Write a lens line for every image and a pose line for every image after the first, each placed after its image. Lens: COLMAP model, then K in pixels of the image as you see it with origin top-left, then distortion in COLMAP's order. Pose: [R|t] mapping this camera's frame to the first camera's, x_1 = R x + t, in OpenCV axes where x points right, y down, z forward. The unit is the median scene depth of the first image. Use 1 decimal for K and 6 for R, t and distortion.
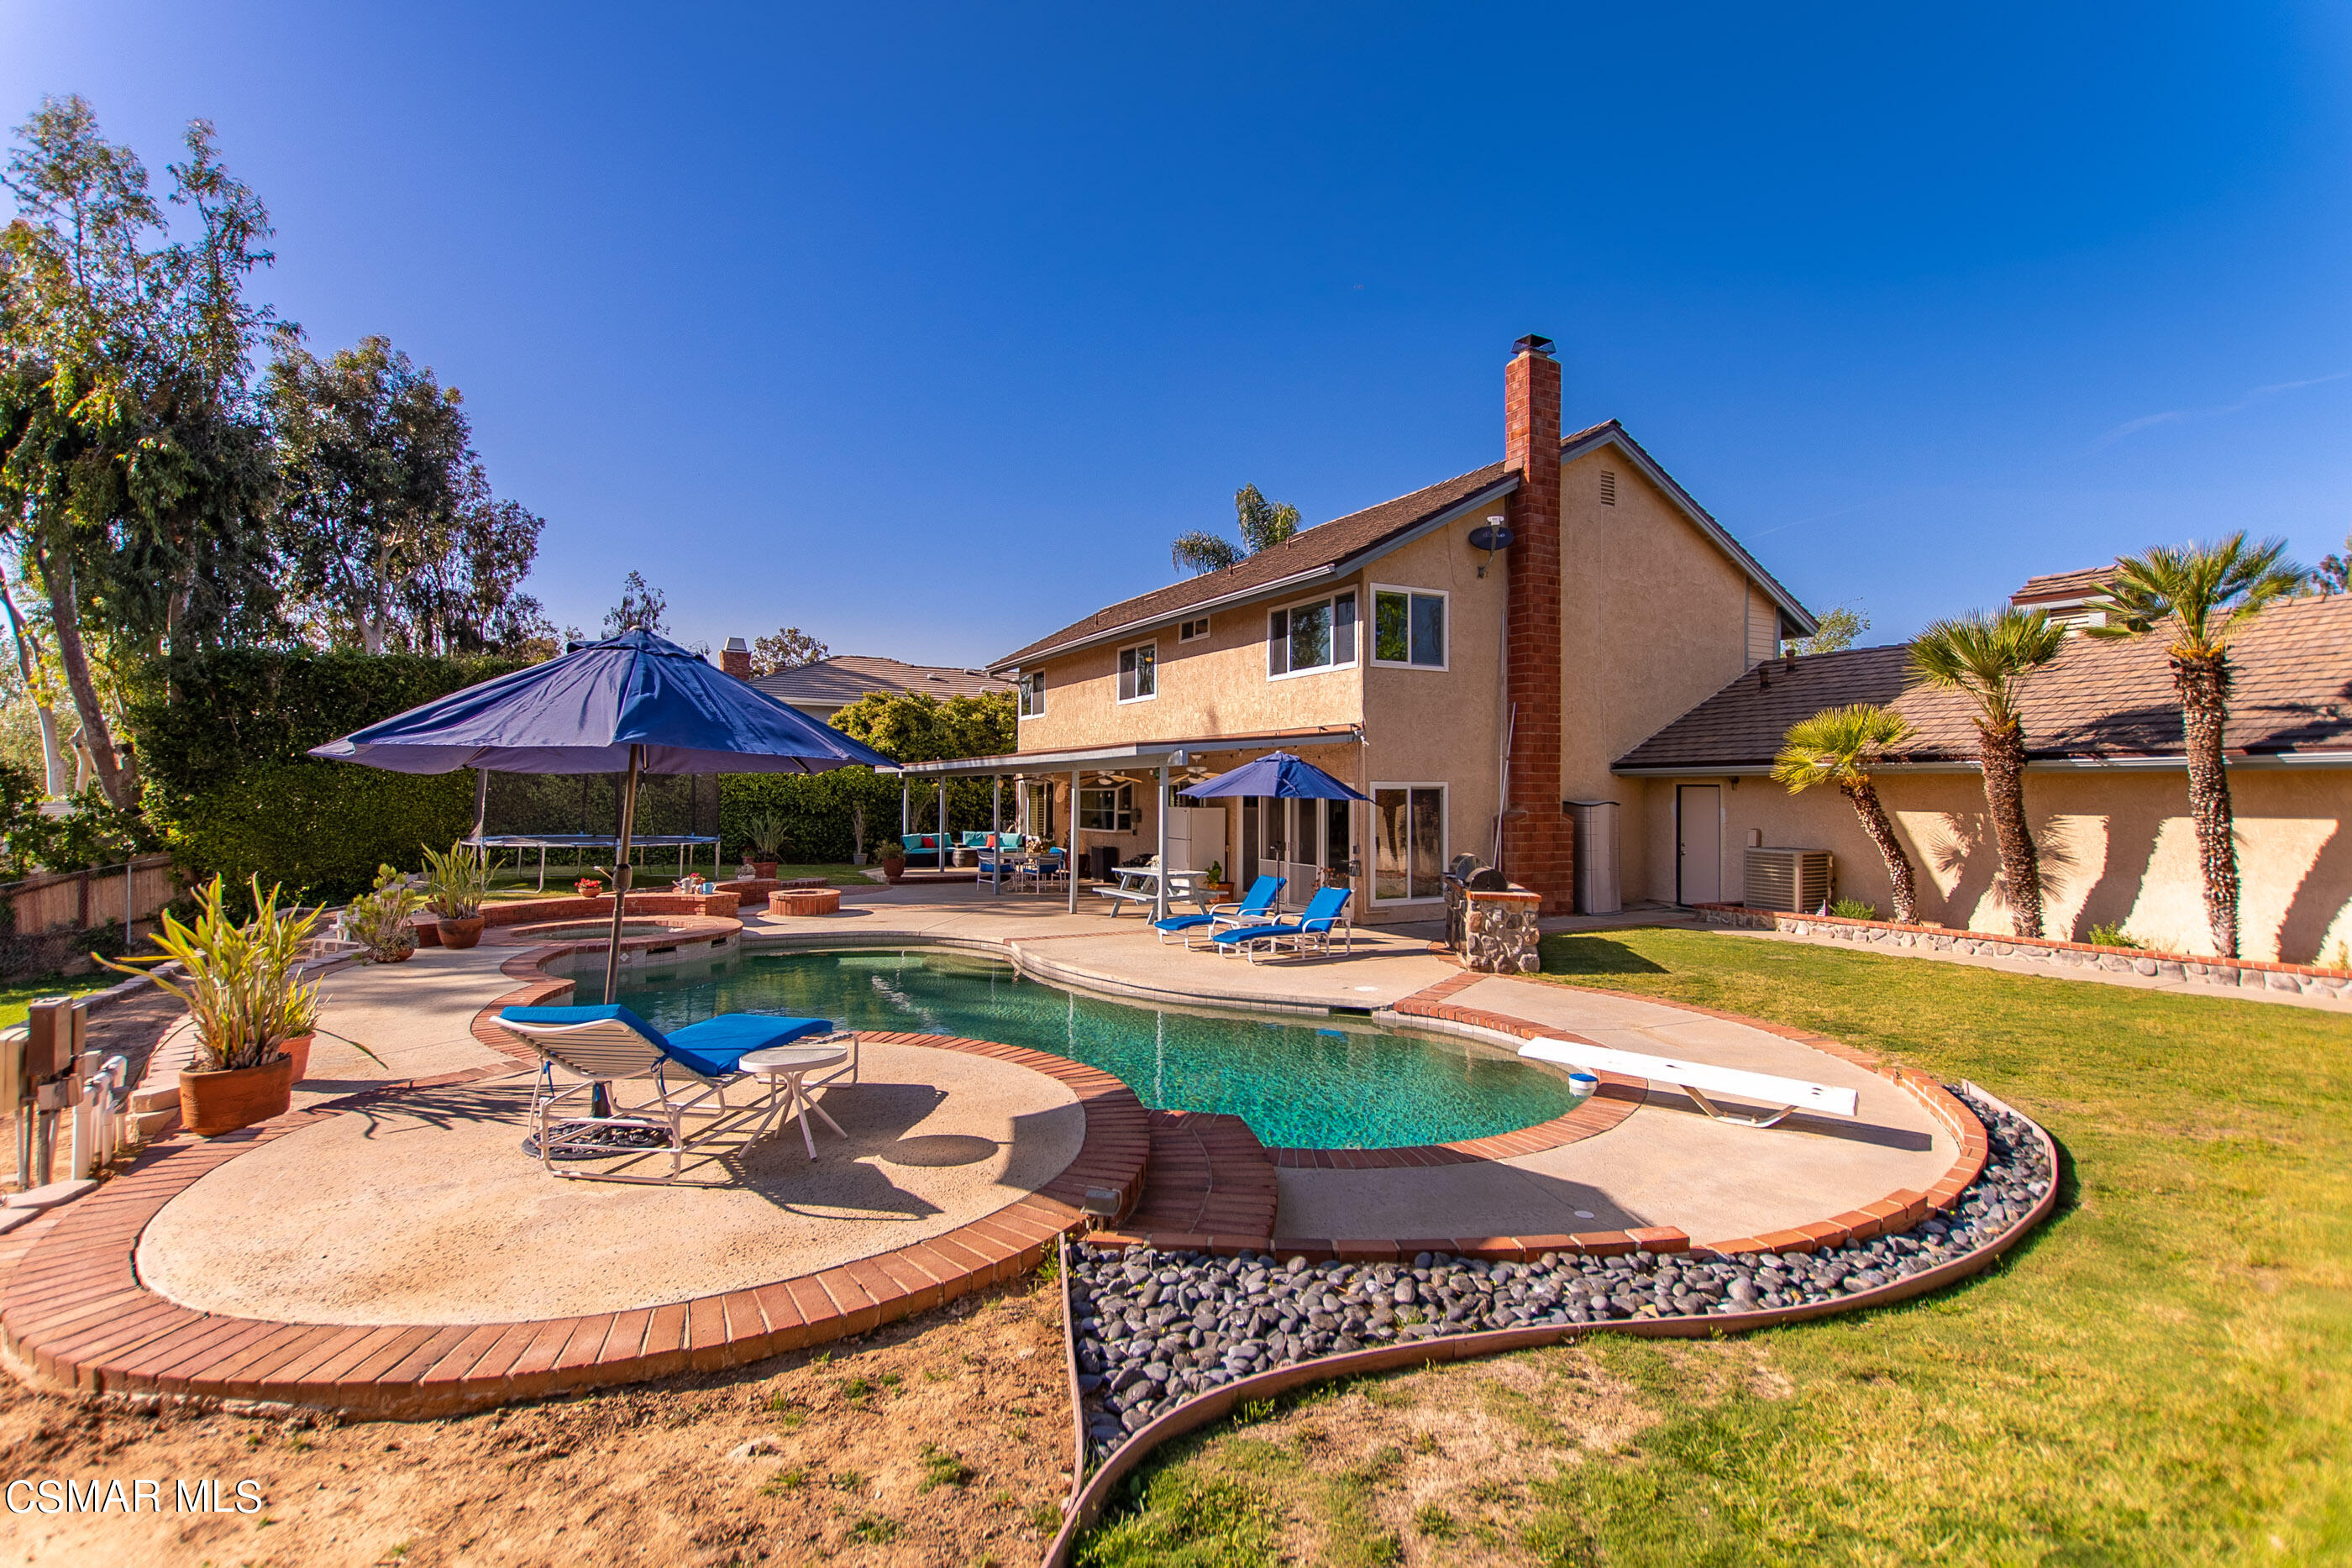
lens RADIAL K [[1069.5, 0, 1176.0], [0, 1069.5, 784.0], [0, 0, 1]] dist [0.005064, 0.000411]
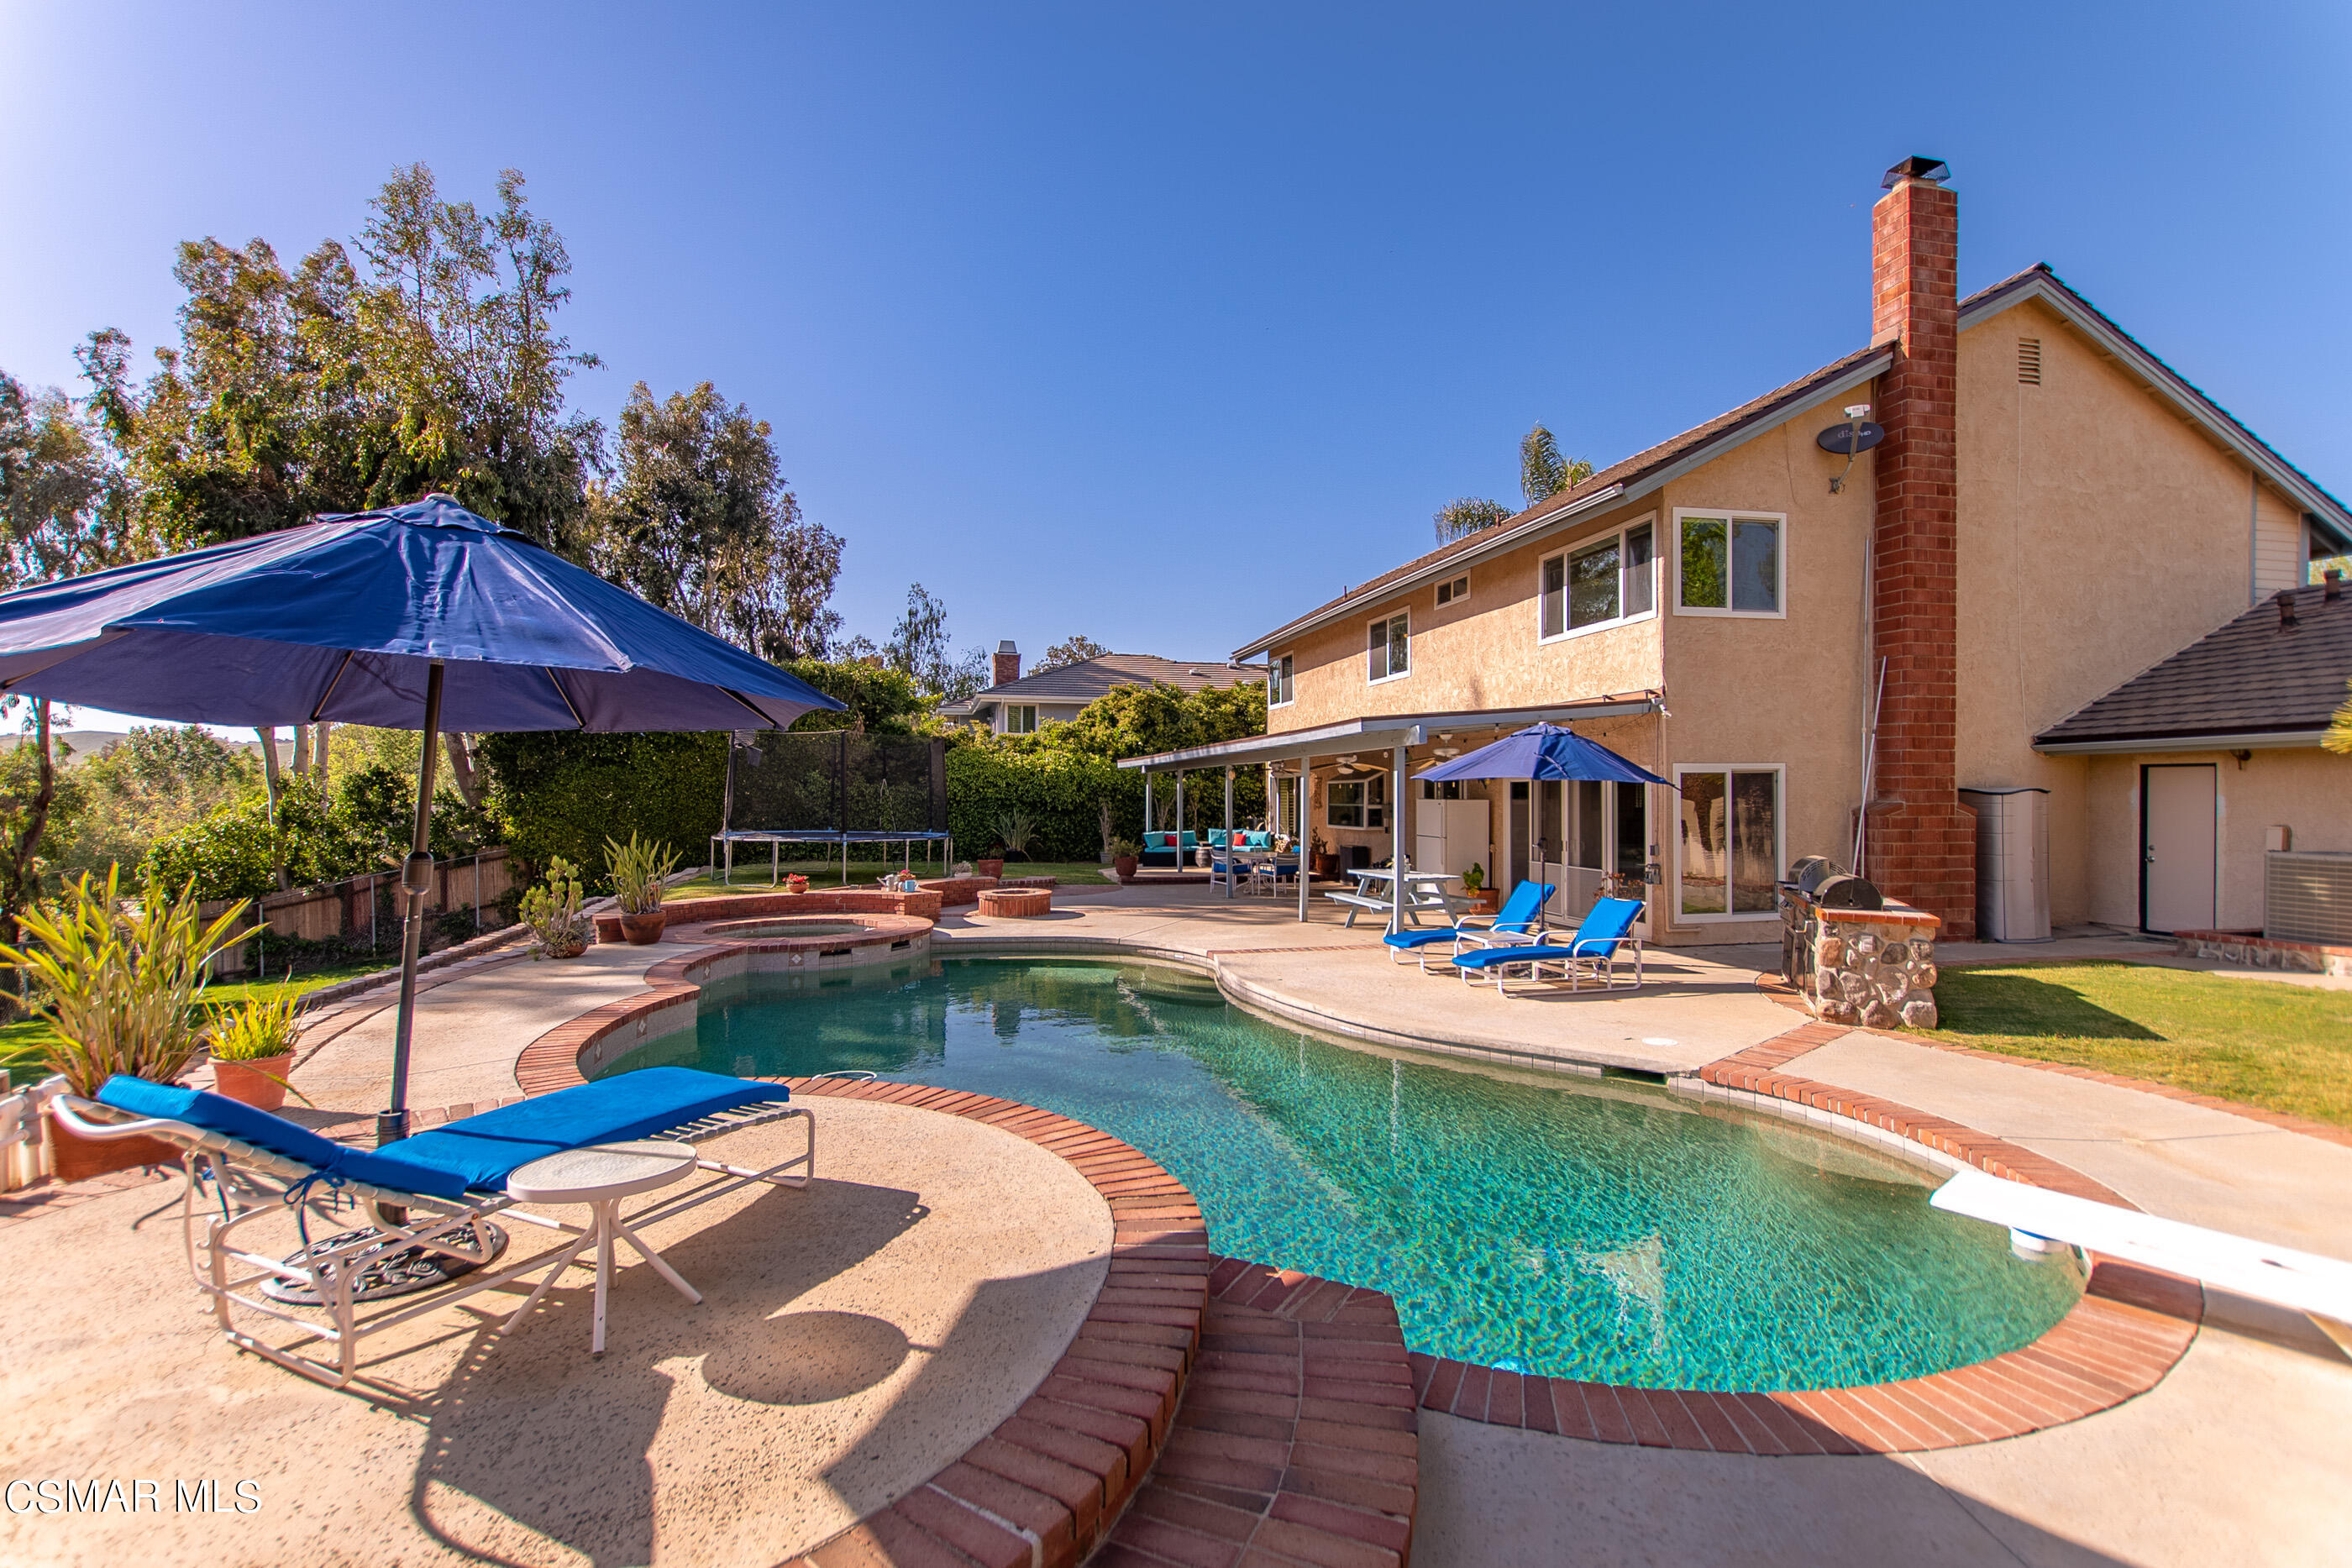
lens RADIAL K [[1077.3, 0, 1175.4], [0, 1077.3, 799.4], [0, 0, 1]] dist [0.021432, -0.009754]
pose [[0.965642, -0.004804, -0.259832, 0.032711], [0.008287, 0.999890, 0.012311, 0.010592], [0.259744, -0.014041, 0.965575, 0.132440]]
